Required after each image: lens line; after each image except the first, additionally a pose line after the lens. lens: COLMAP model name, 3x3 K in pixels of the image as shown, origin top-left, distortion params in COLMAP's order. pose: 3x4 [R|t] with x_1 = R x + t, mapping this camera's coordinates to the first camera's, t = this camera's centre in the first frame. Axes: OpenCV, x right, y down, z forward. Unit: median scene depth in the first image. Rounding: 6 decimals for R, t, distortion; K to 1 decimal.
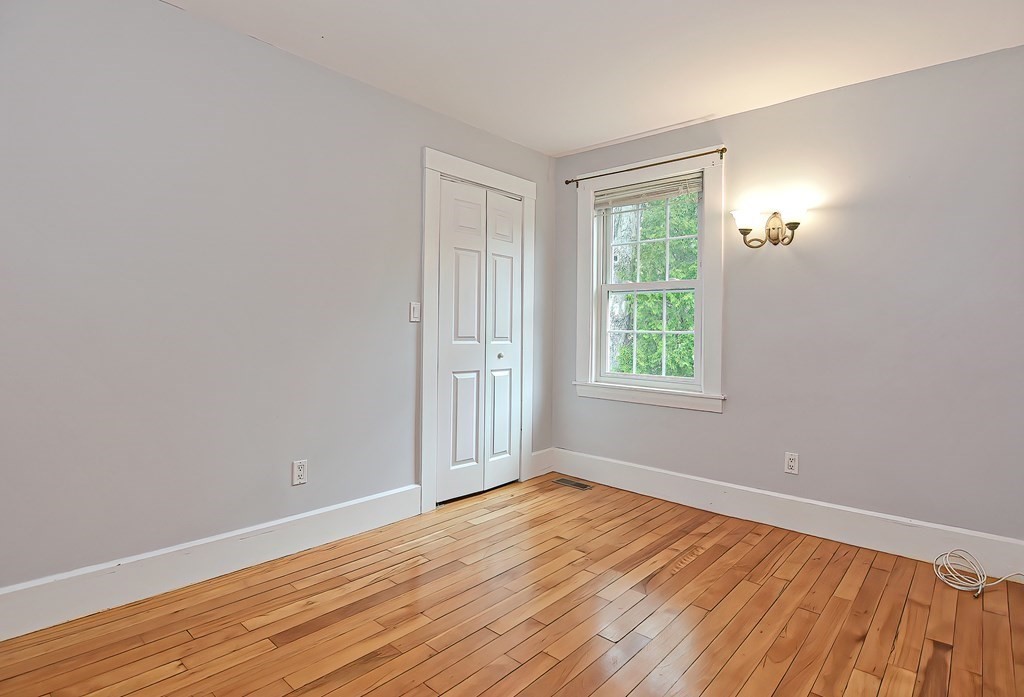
lens RADIAL K [[522.8, 0, 512.0], [0, 522.8, 323.3], [0, 0, 1]] dist [-0.012478, -0.003364]
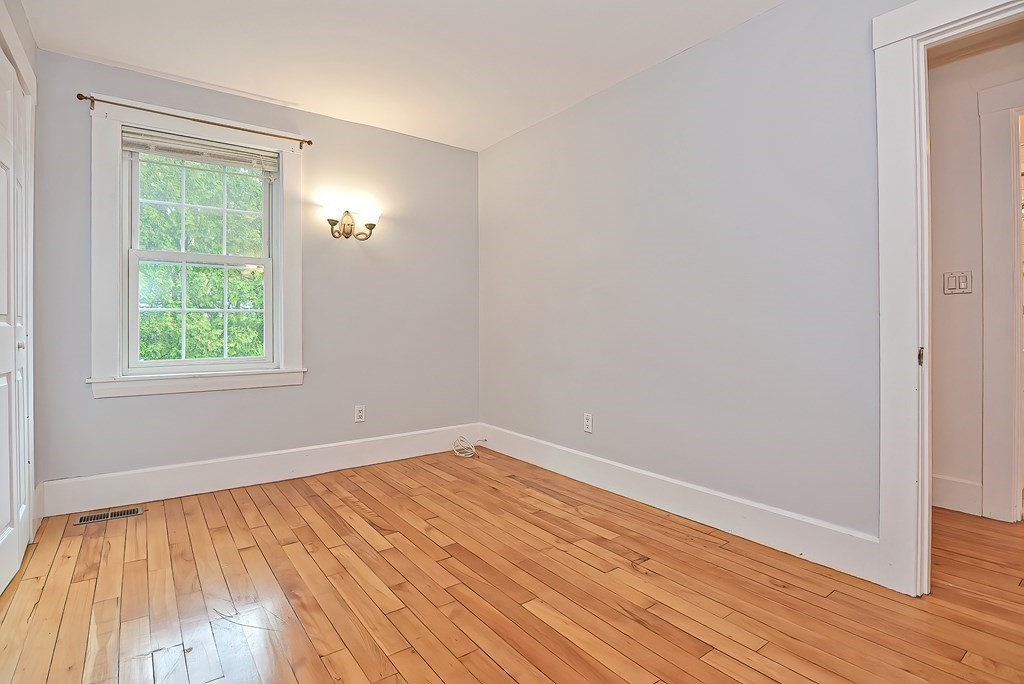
lens RADIAL K [[505.0, 0, 510.9], [0, 505.0, 325.3], [0, 0, 1]] dist [-0.008831, -0.006976]
pose [[0.204605, -0.020572, 0.978628, -0.555940], [-0.006476, 0.999729, 0.022369, 0.023499], [-0.978823, -0.010914, 0.204416, 0.374496]]
